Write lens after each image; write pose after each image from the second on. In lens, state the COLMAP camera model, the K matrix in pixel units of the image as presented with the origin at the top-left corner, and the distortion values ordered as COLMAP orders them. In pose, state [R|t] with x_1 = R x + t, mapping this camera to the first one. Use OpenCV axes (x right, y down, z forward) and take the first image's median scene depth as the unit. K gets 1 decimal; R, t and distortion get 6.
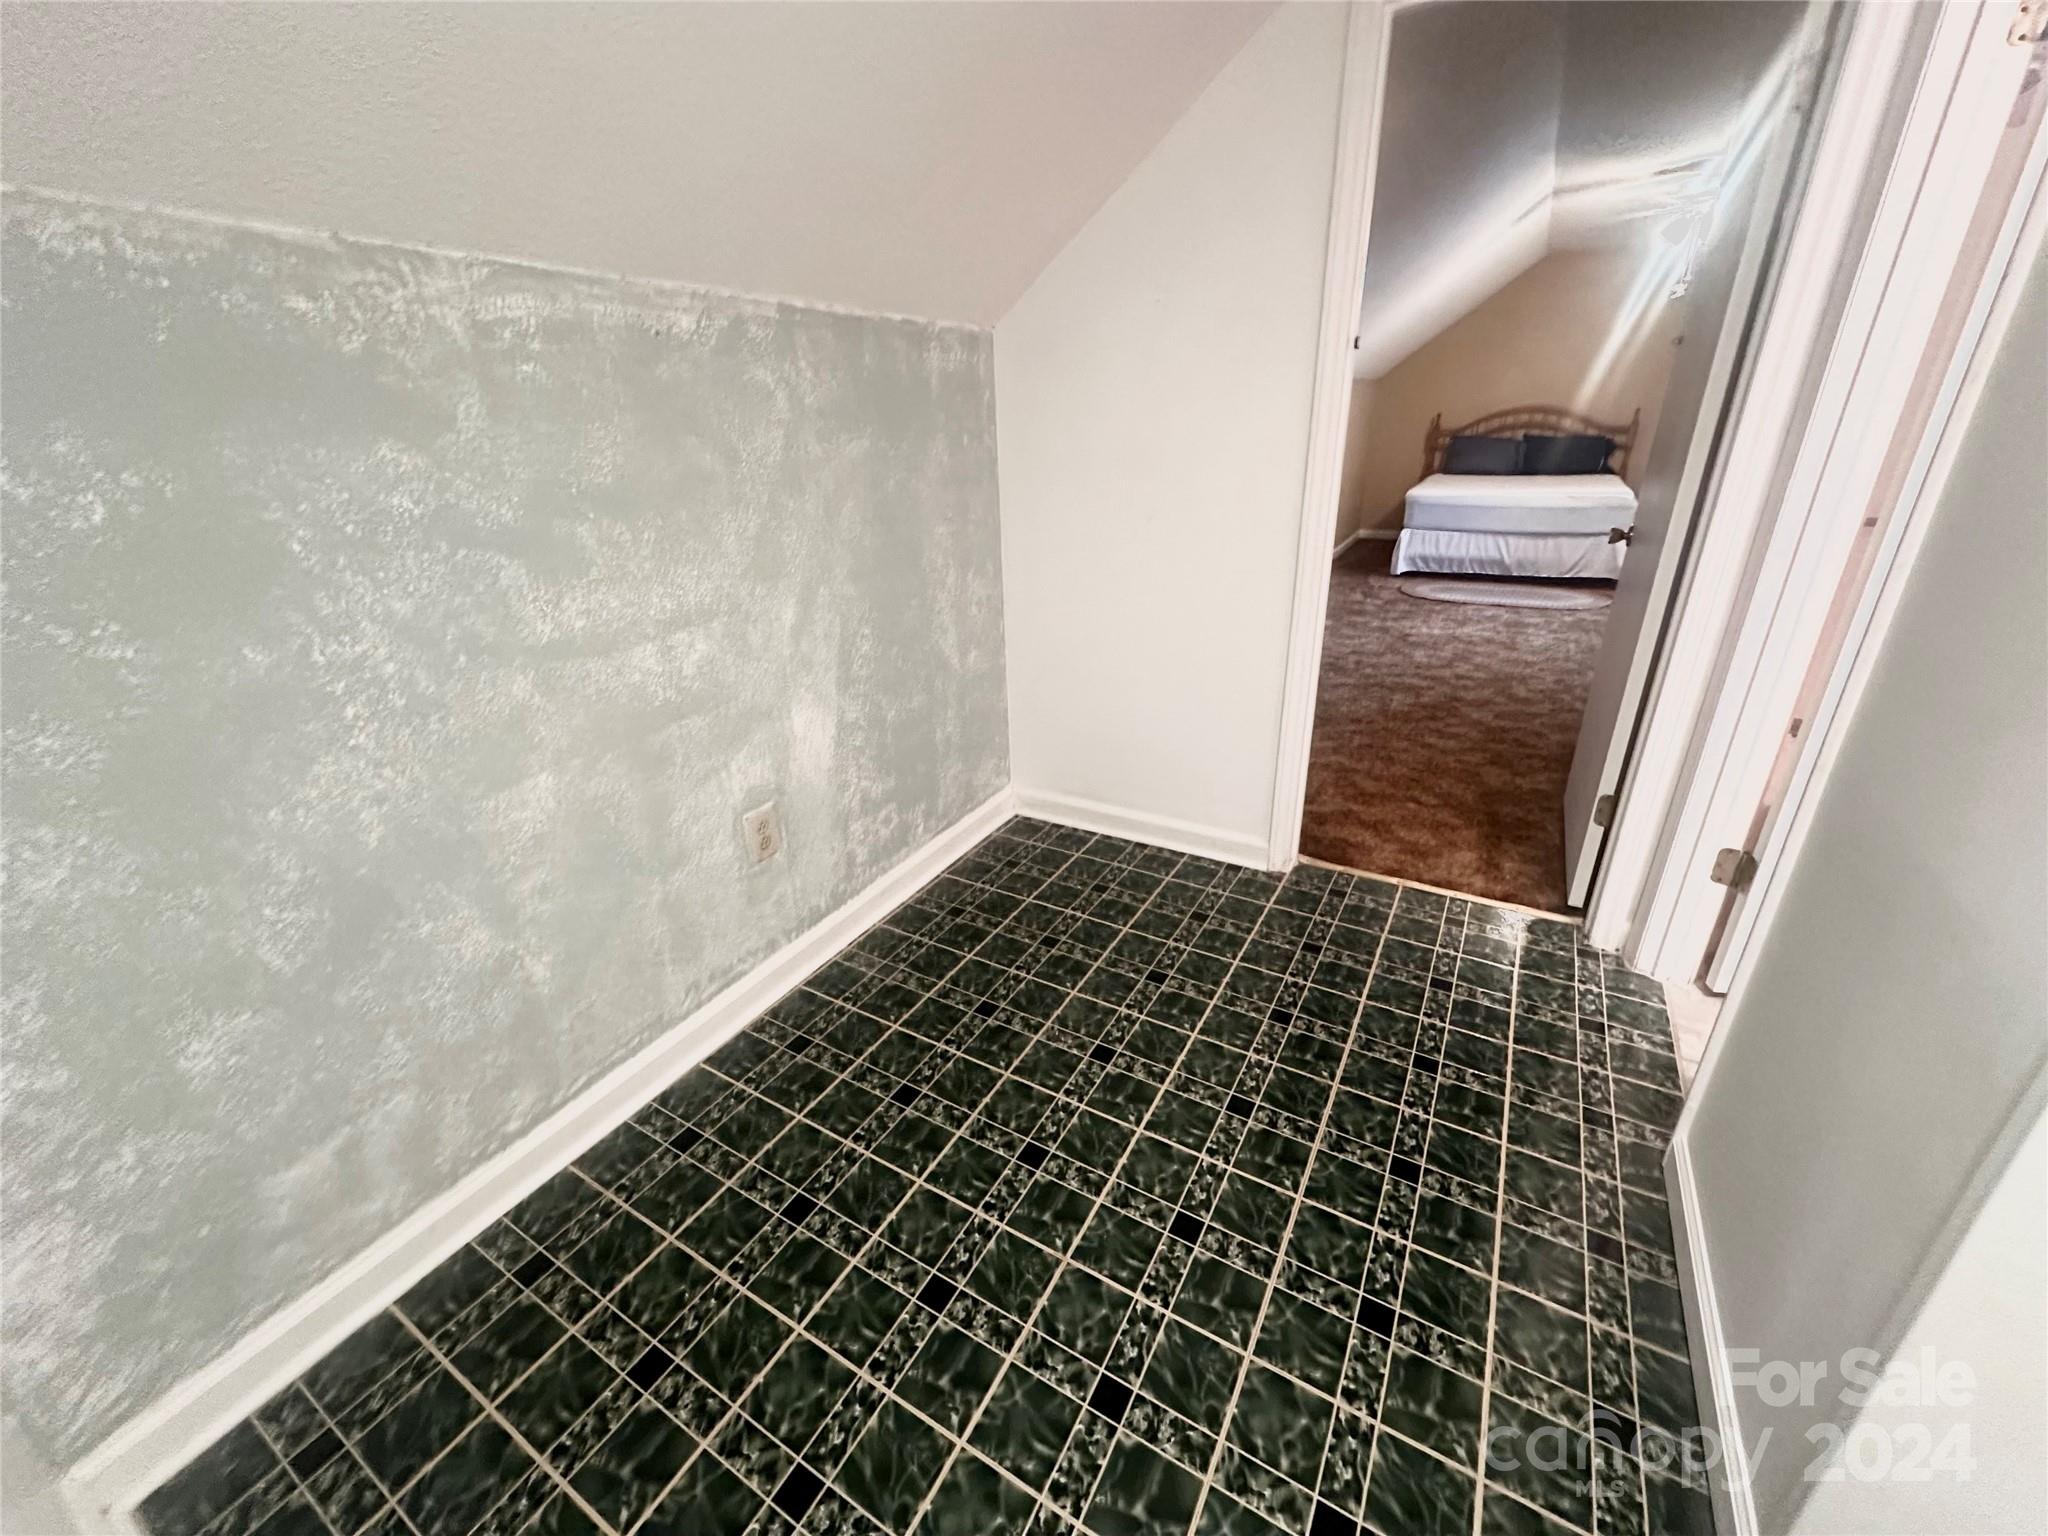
lens RADIAL K [[816.5, 0, 1024.6], [0, 816.5, 772.1], [0, 0, 1]] dist [-0.000141, -0.000131]
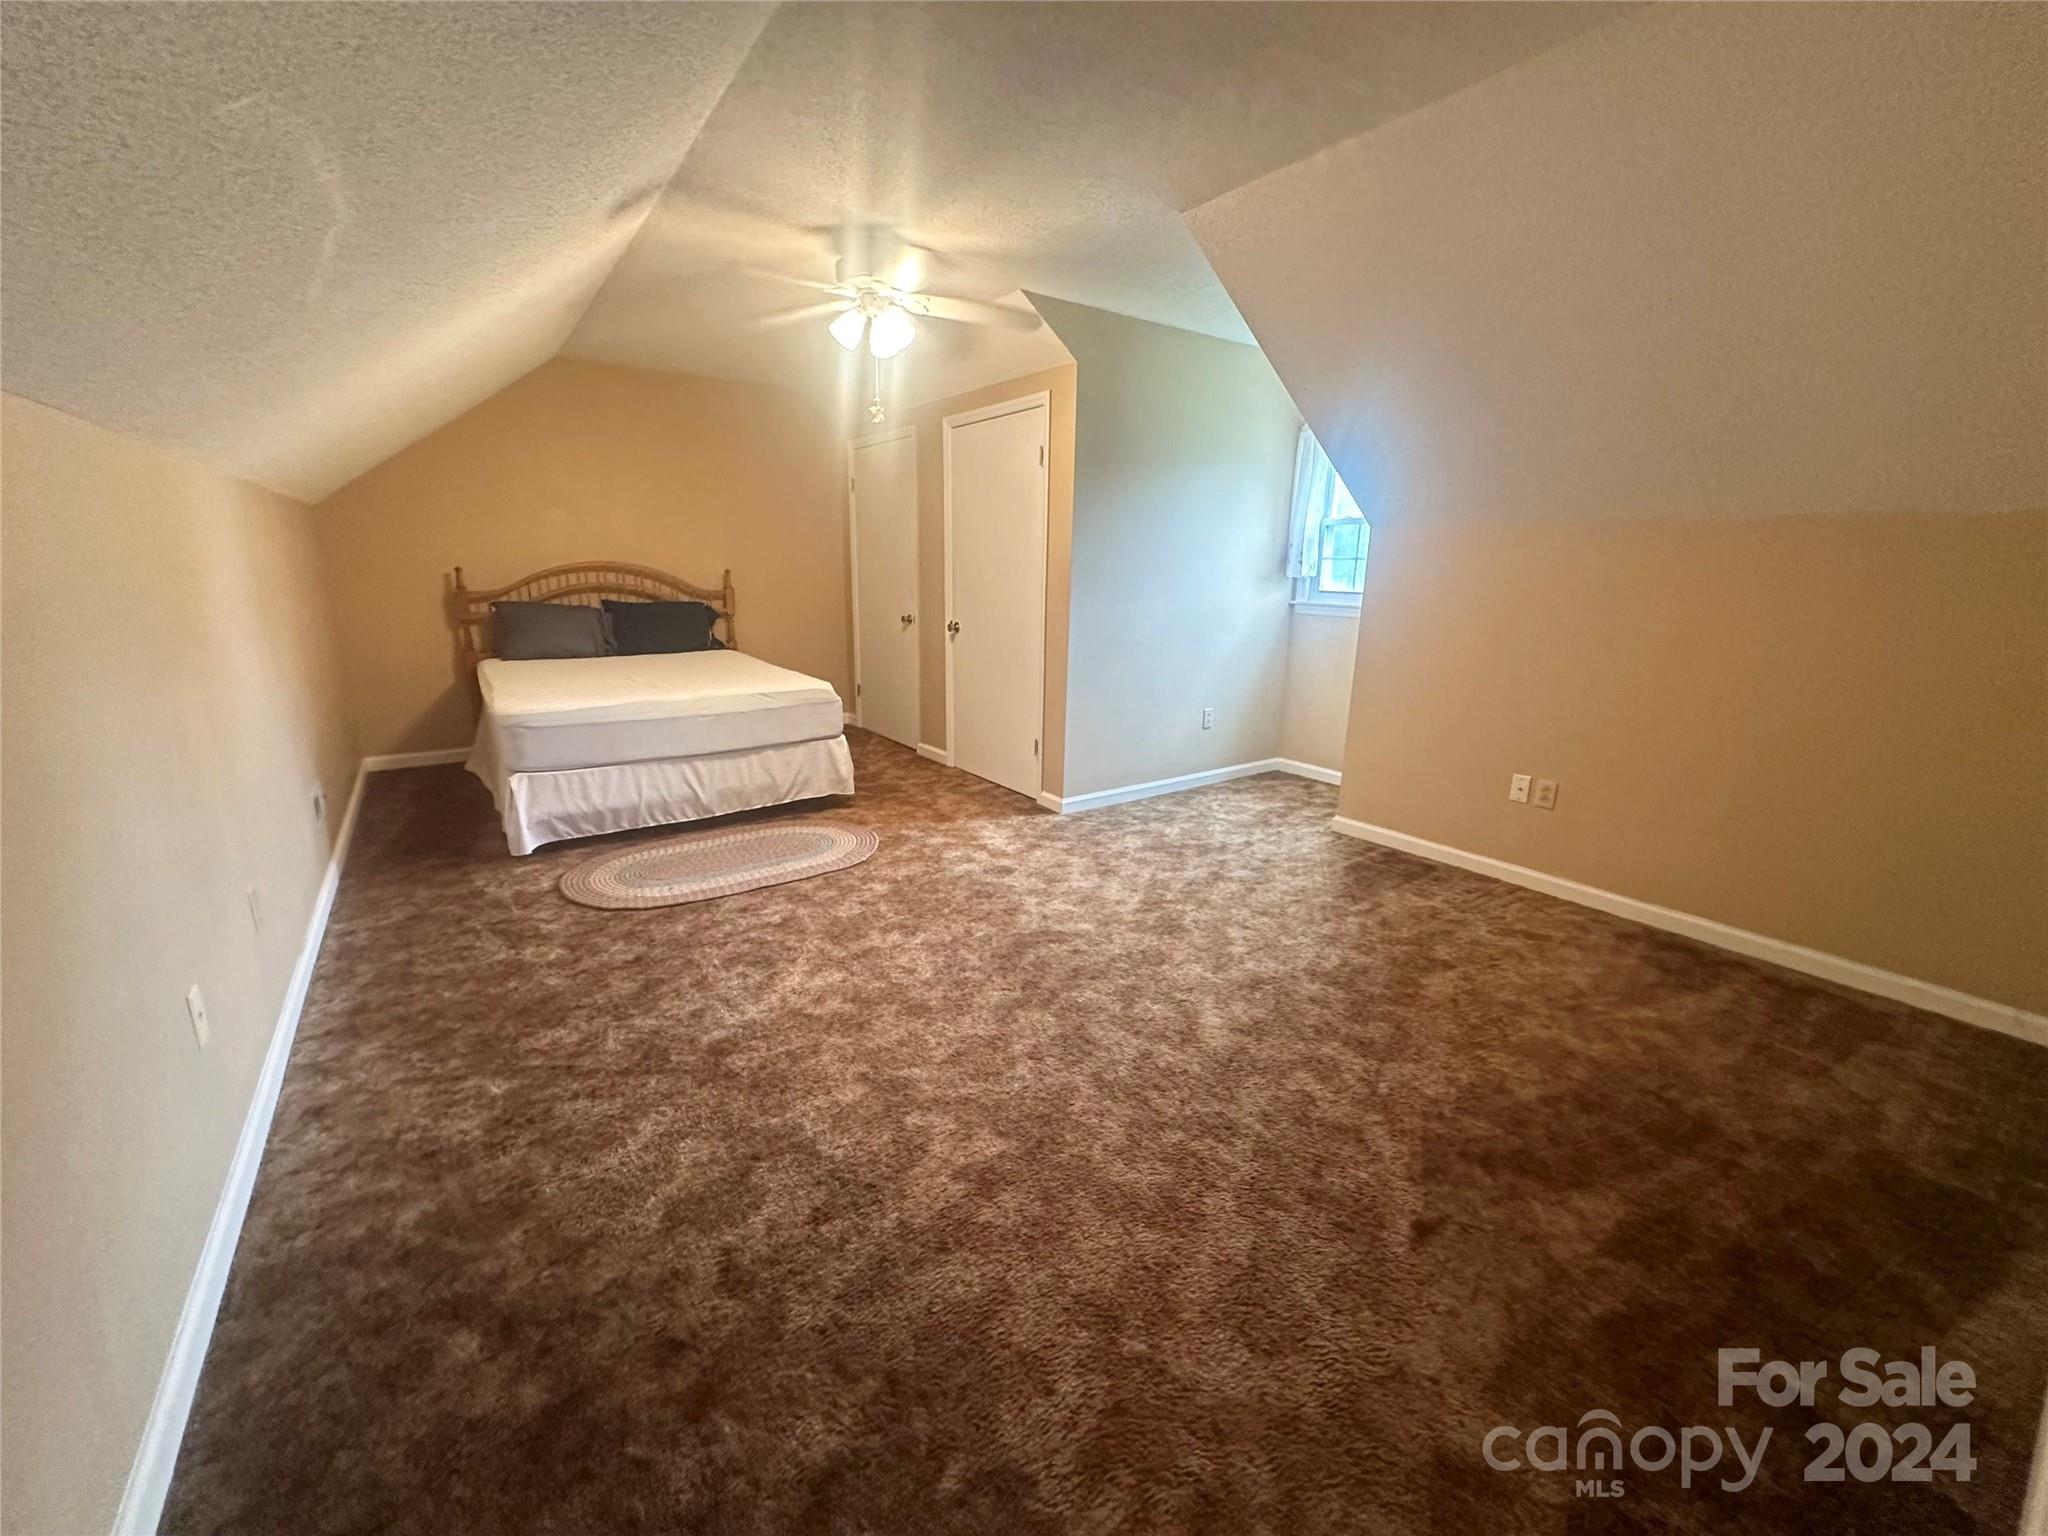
lens RADIAL K [[816.5, 0, 1024.6], [0, 816.5, 772.1], [0, 0, 1]] dist [-0.000141, -0.000131]
pose [[0.426915, -0.190090, 0.884087, 0.137071], [0.334230, 0.941597, 0.041059, -0.208413], [-0.840258, 0.277960, 0.465516, 0.468350]]
